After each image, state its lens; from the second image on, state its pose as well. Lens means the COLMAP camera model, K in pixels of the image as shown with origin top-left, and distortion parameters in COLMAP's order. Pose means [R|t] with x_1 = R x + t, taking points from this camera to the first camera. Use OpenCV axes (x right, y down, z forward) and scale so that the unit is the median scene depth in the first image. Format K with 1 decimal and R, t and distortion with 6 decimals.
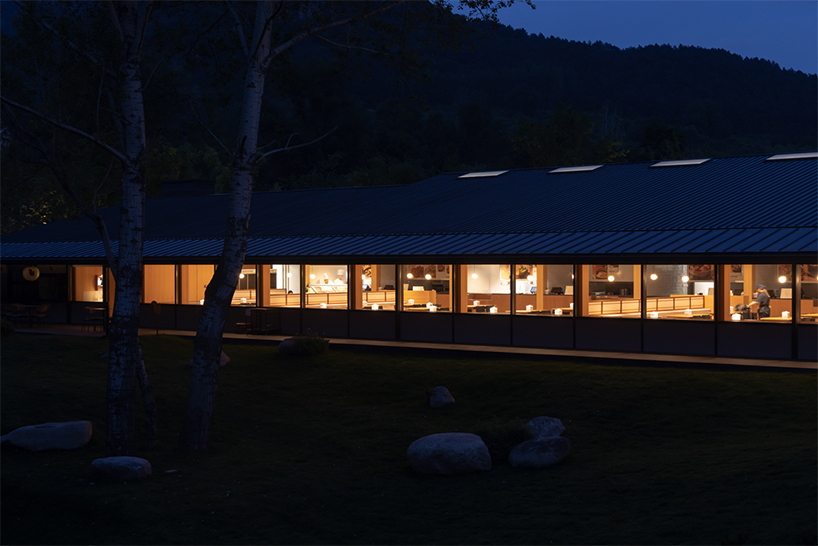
lens RADIAL K [[1252.2, 0, 405.7], [0, 1252.2, 279.9], [0, 0, 1]] dist [-0.005571, 0.000000]
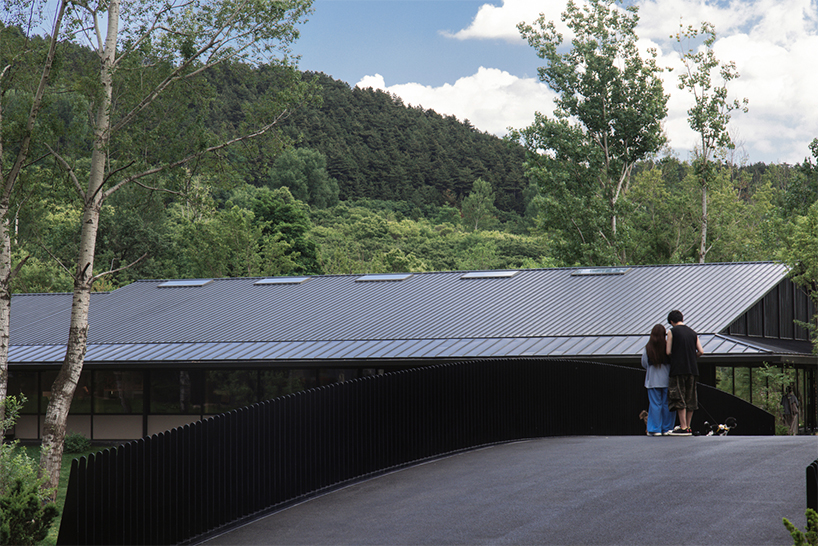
lens RADIAL K [[2040.3, 0, 409.0], [0, 2040.3, 272.9], [0, 0, 1]] dist [0.021054, 0.000000]
pose [[0.956208, 0.013953, 0.292355, -0.416959], [0.007379, 0.997396, -0.071736, 0.044104], [-0.292595, 0.070752, 0.953615, -1.039784]]
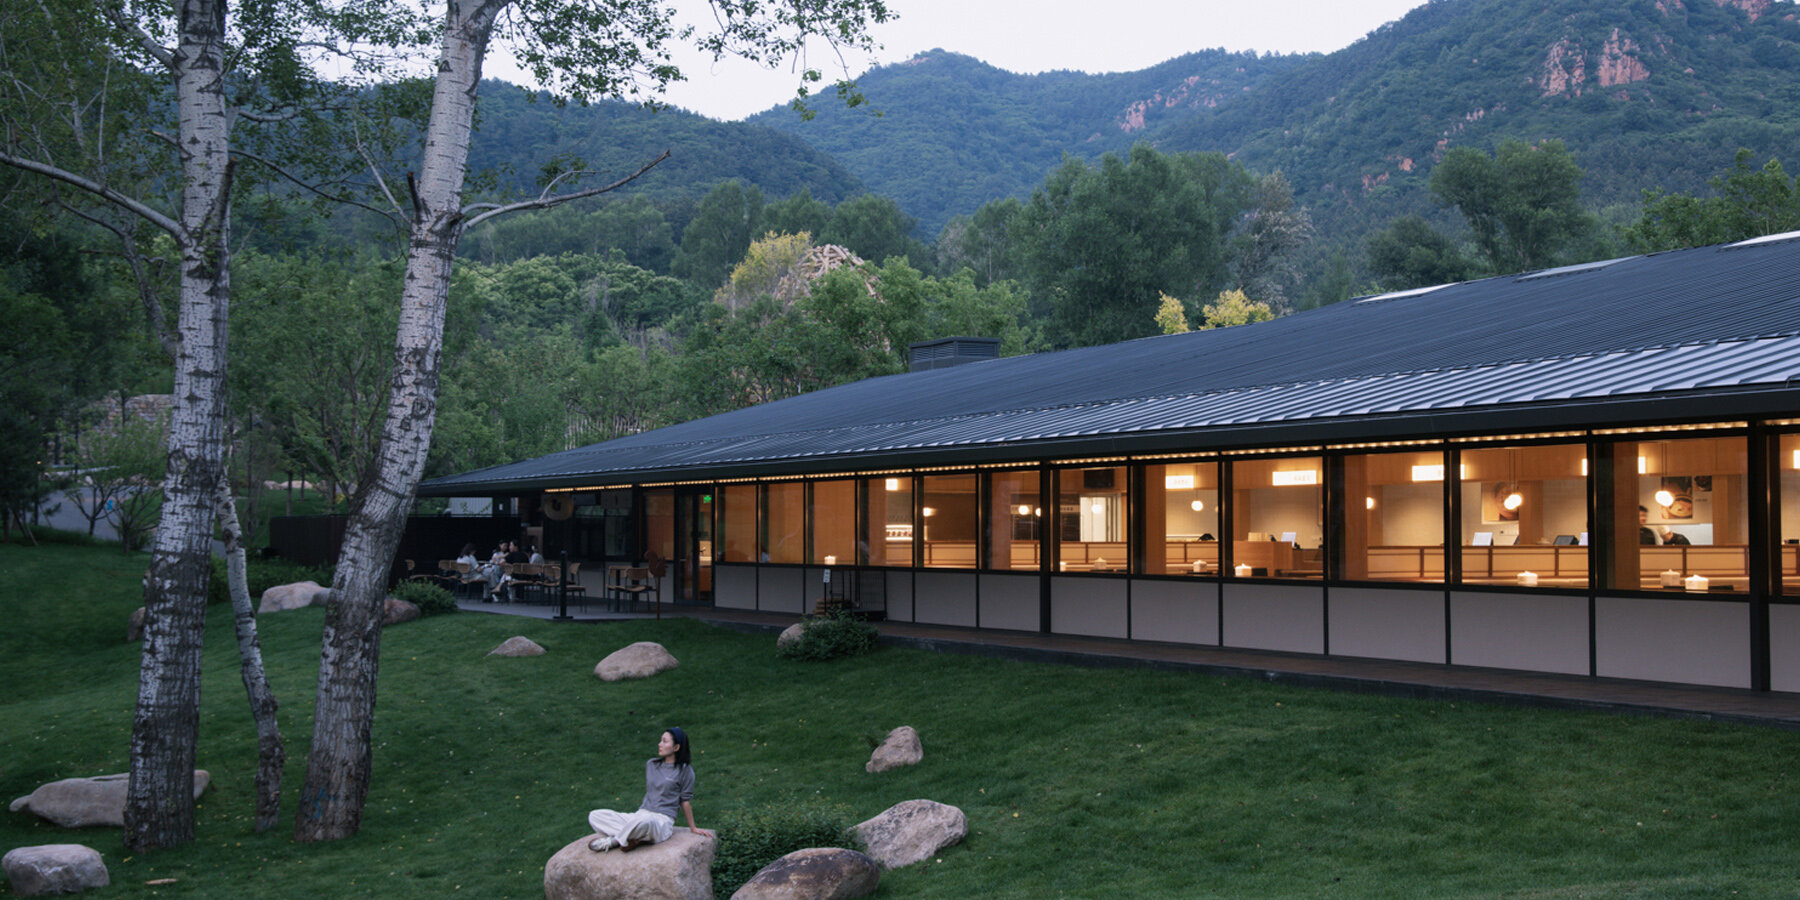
lens RADIAL K [[2213.0, 0, 897.2], [0, 2213.0, 447.5], [0, 0, 1]] dist [0.043454, 0.000000]
pose [[0.934566, -0.009768, -0.355655, 0.335725], [-0.007398, 0.998873, -0.046874, 0.025877], [0.355712, 0.046438, 0.933441, 0.288832]]
